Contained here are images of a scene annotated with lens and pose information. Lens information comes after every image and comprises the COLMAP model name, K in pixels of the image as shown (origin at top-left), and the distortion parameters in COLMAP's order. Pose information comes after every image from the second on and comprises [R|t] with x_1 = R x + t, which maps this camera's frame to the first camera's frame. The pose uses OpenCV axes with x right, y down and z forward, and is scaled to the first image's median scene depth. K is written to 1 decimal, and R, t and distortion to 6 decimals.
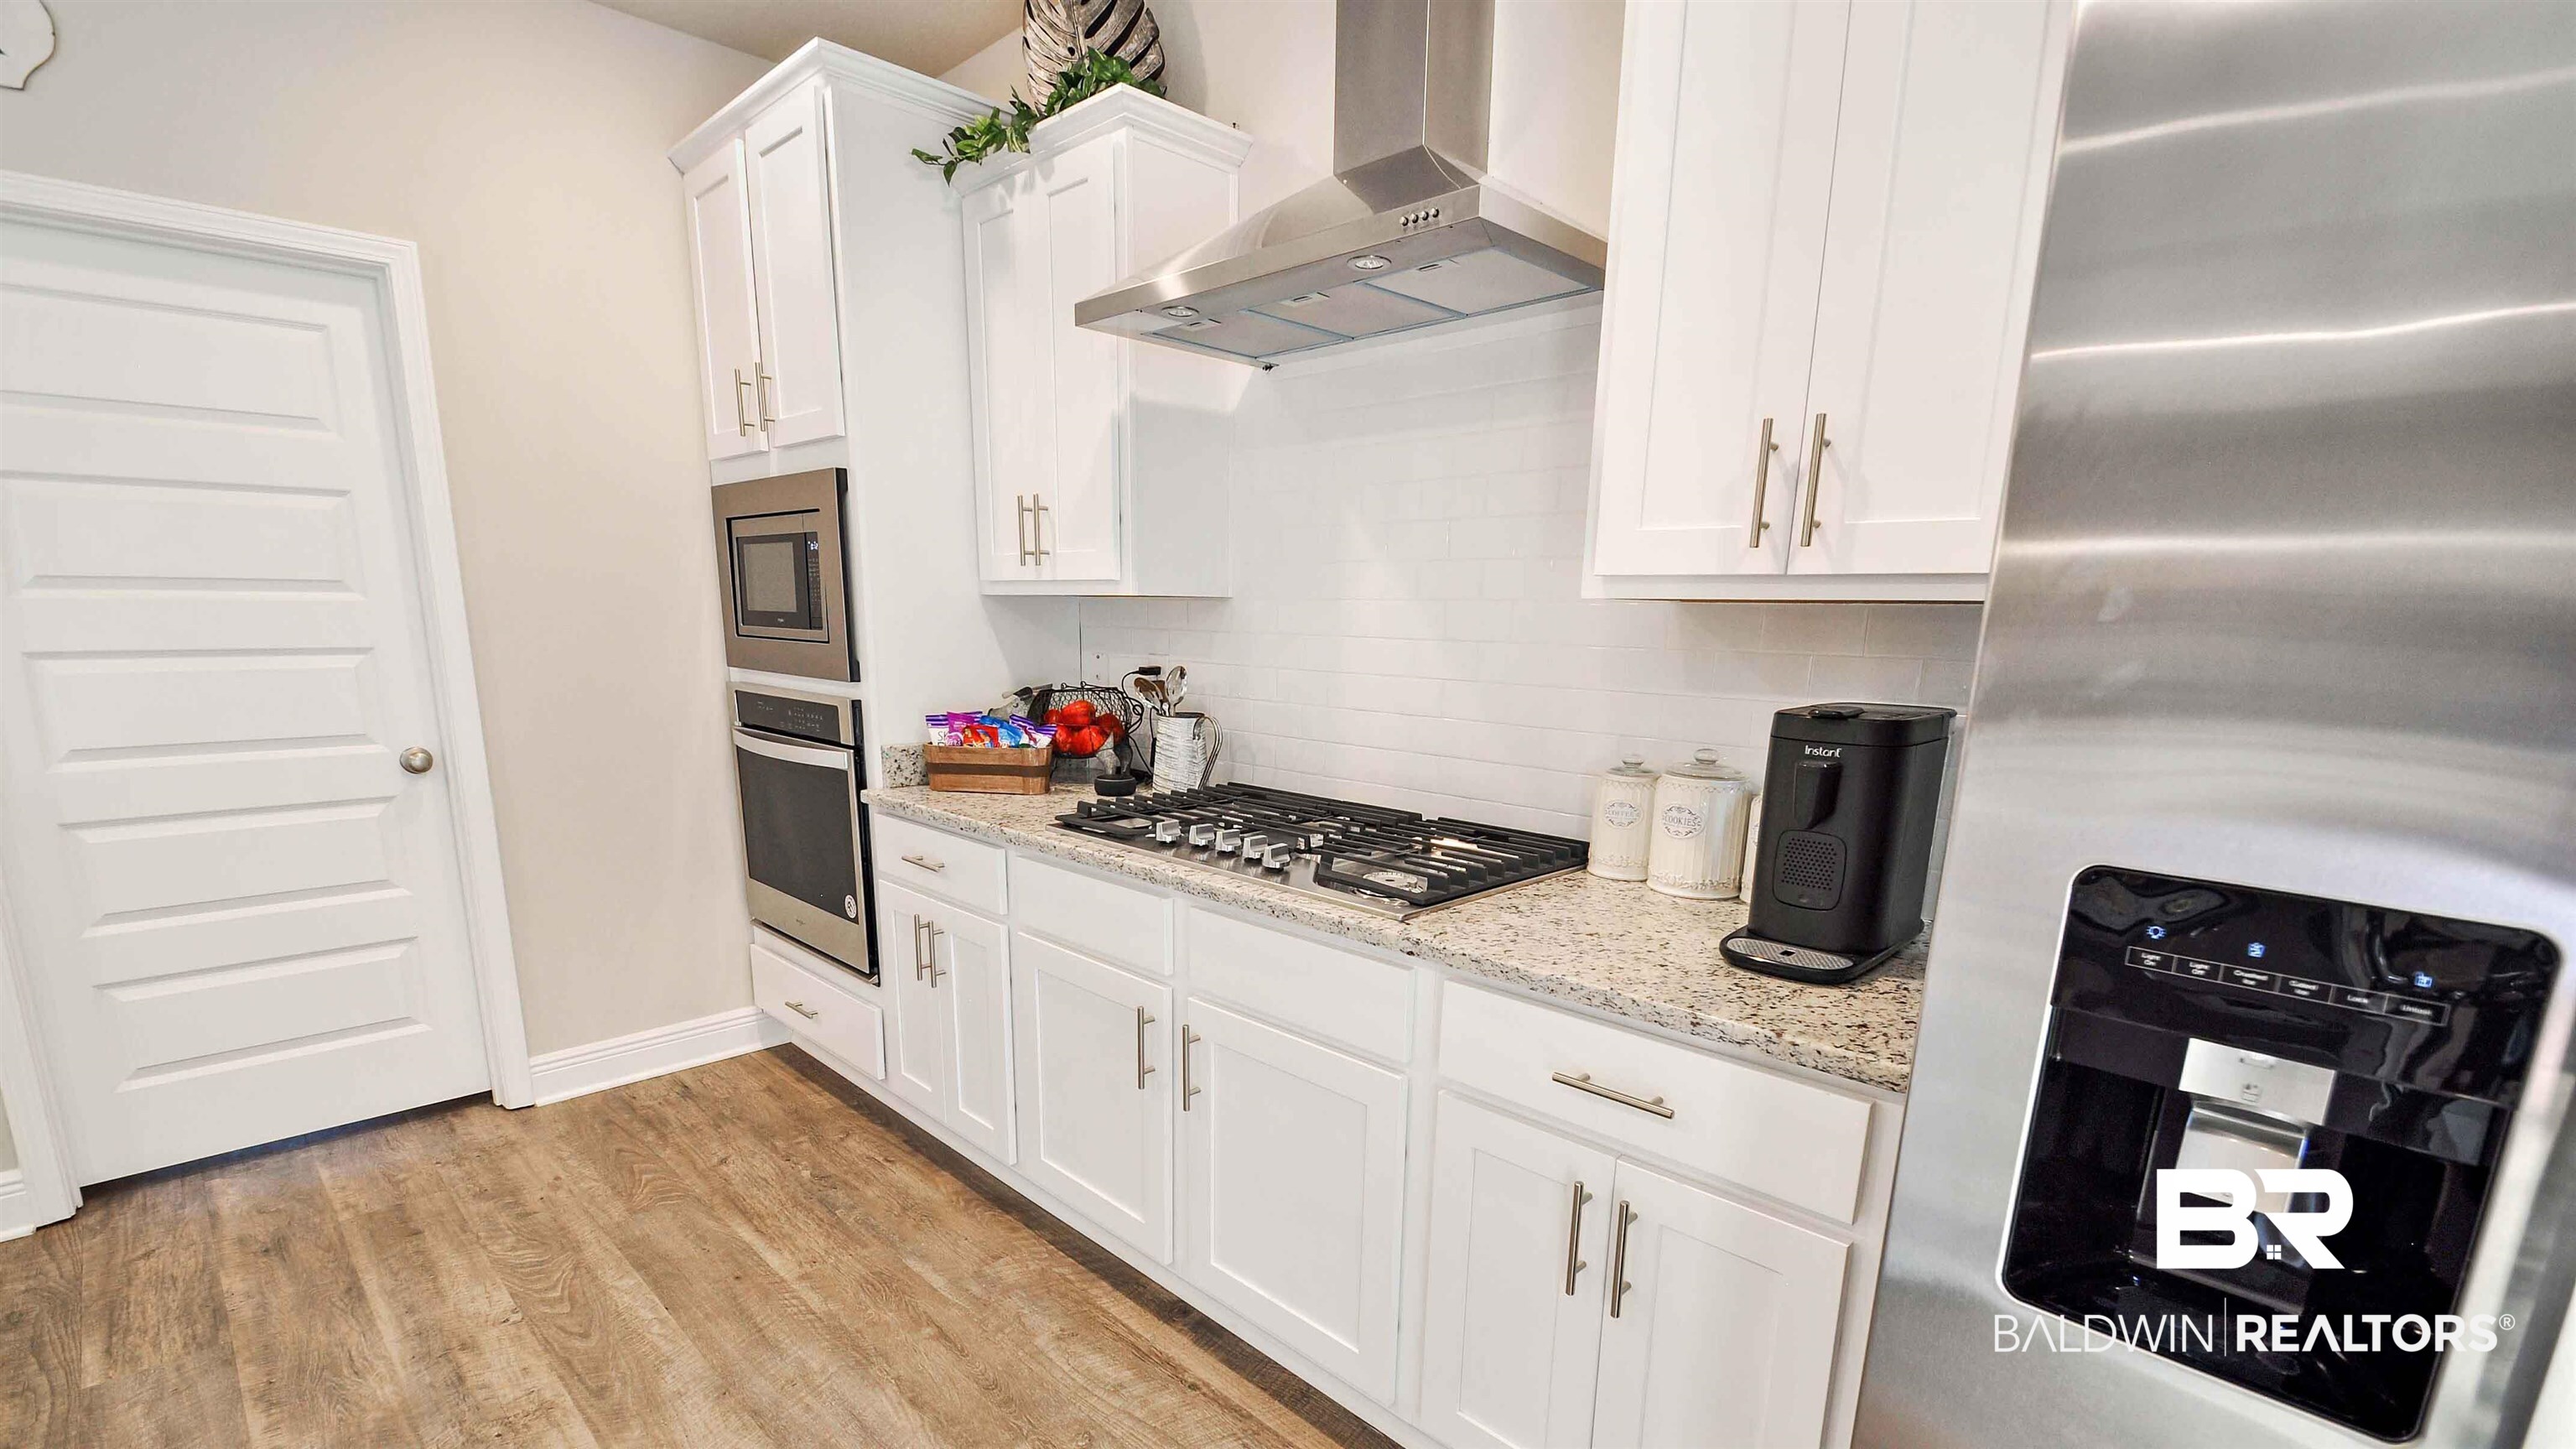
lens RADIAL K [[1144.5, 0, 1276.6], [0, 1144.5, 862.5], [0, 0, 1]] dist [0.015749, -0.013707]
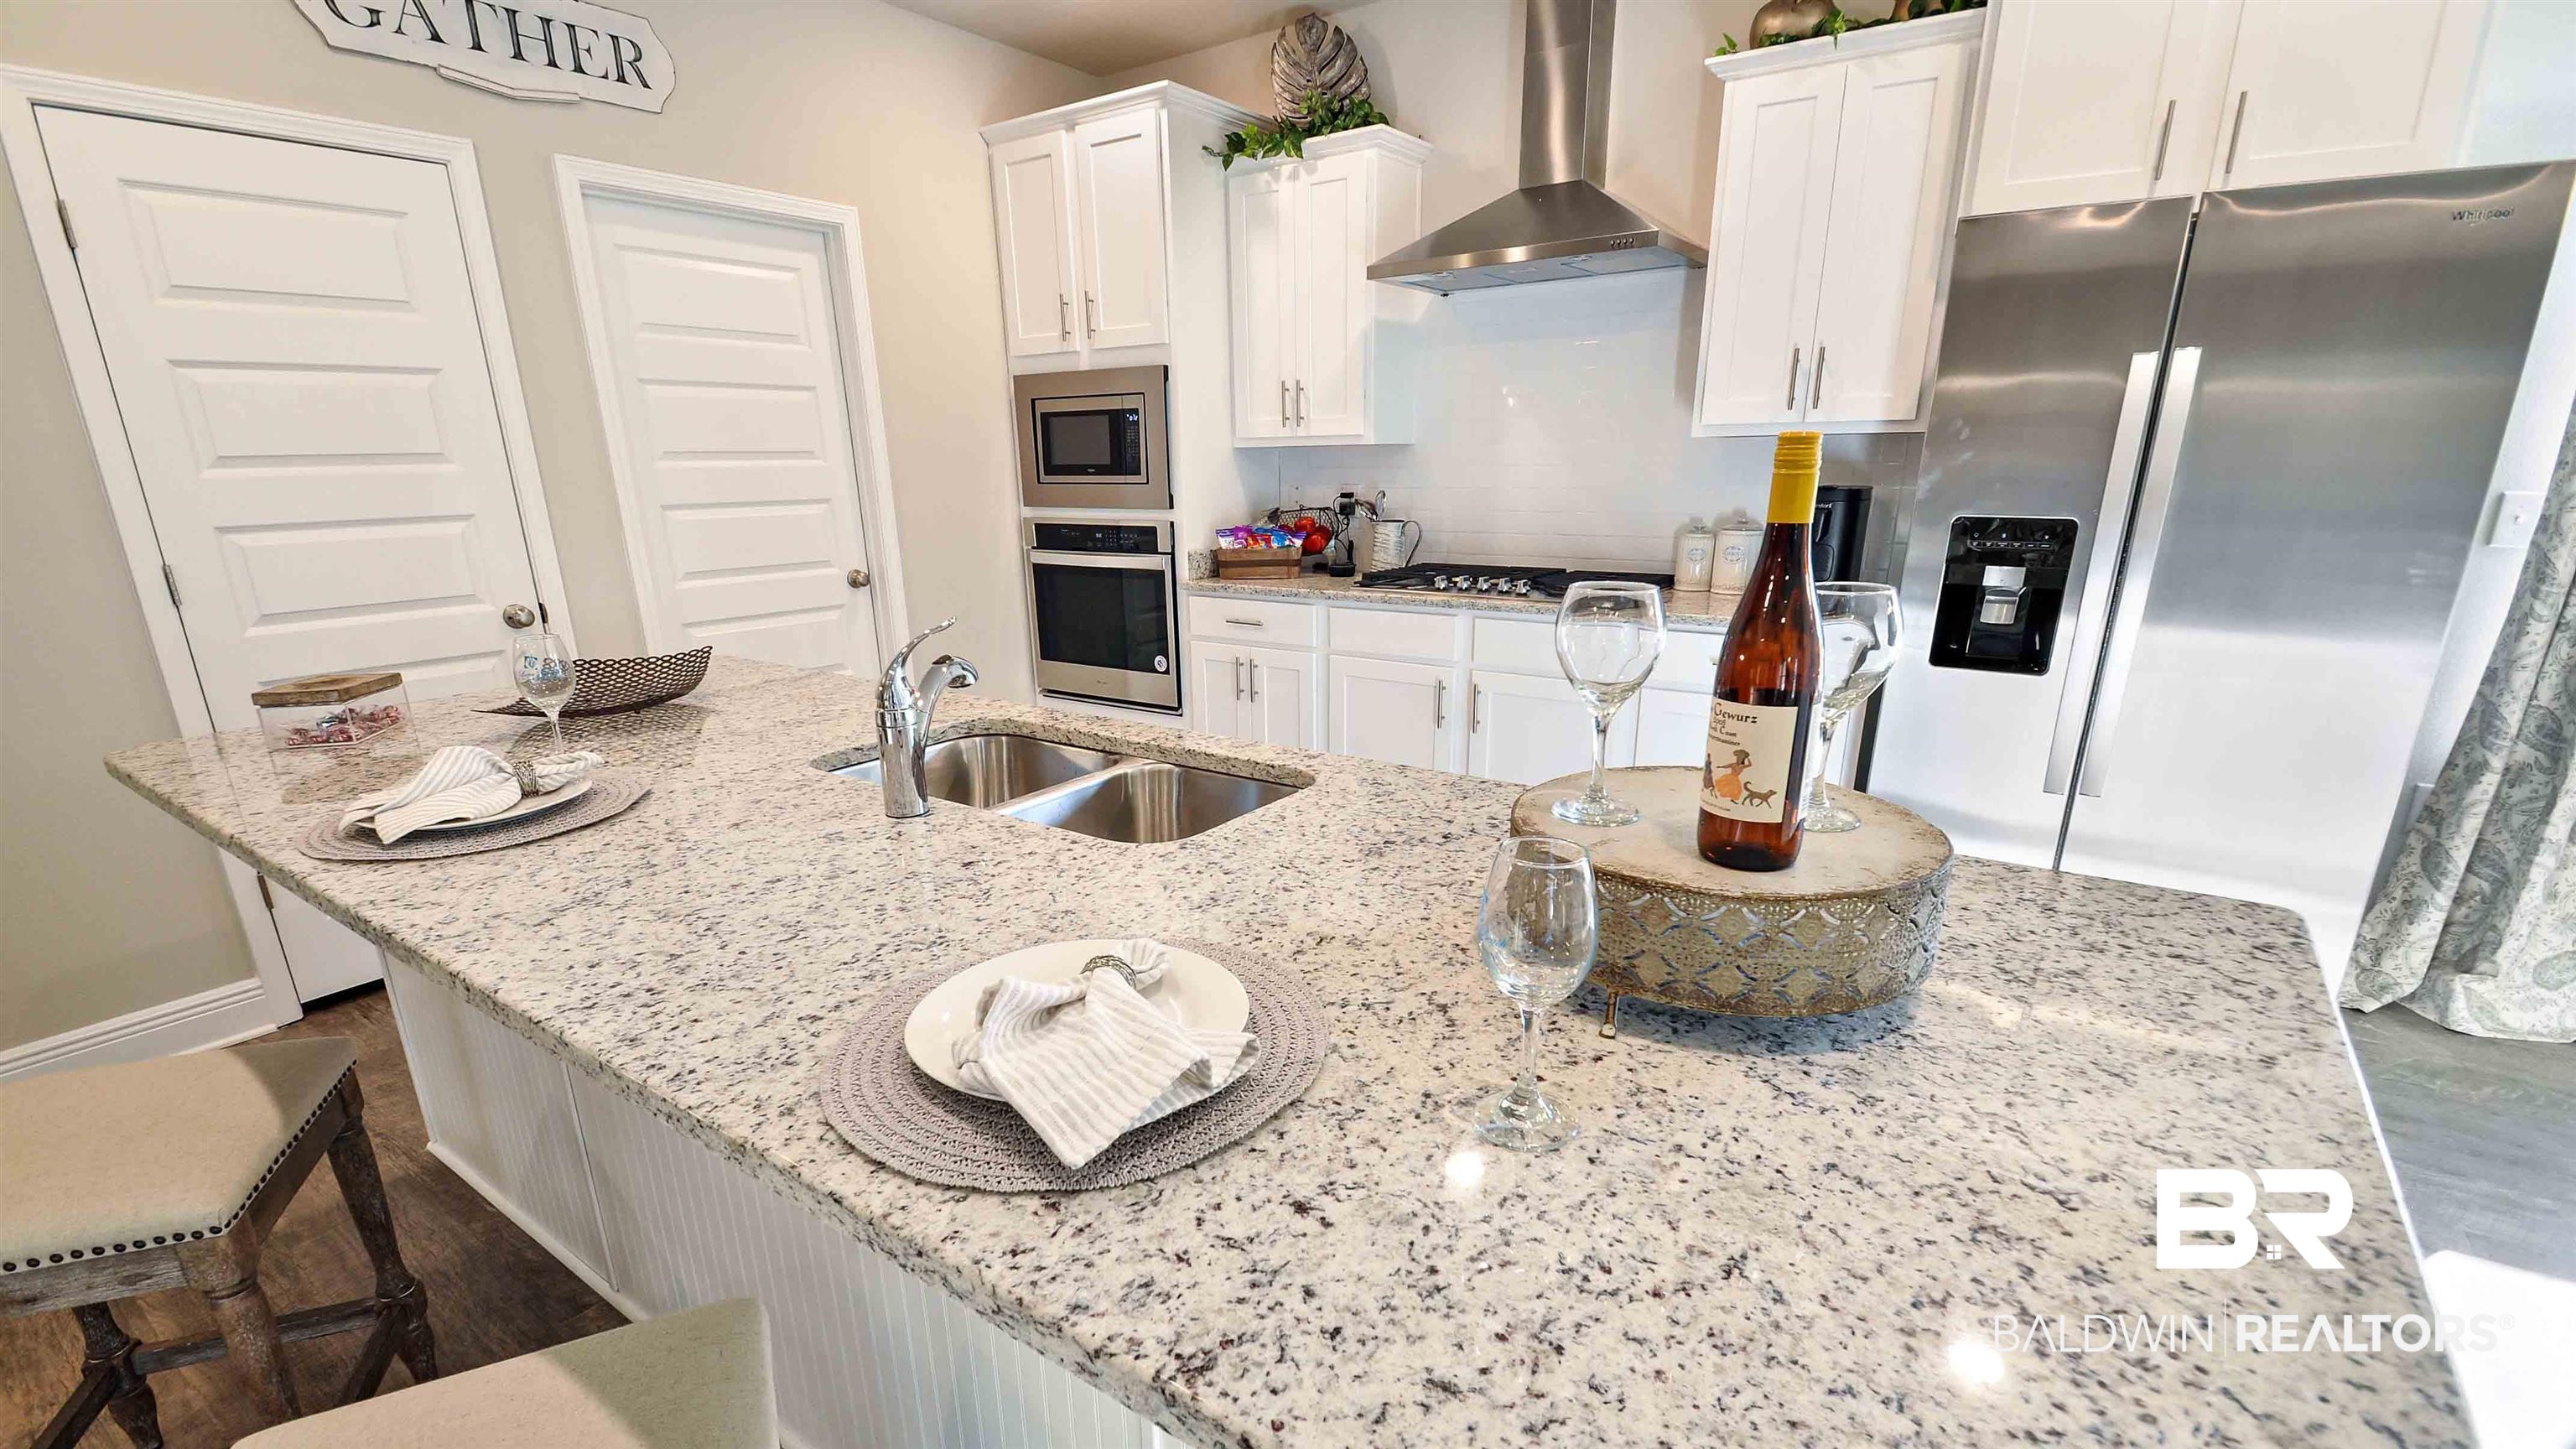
lens RADIAL K [[1138.4, 0, 1281.8], [0, 1138.4, 830.3], [0, 0, 1]] dist [0.018728, -0.019231]
pose [[0.985690, -0.080621, 0.148039, -0.495590], [0.065498, 0.992383, 0.104339, 0.120474], [-0.155323, -0.093150, 0.983462, -0.564770]]
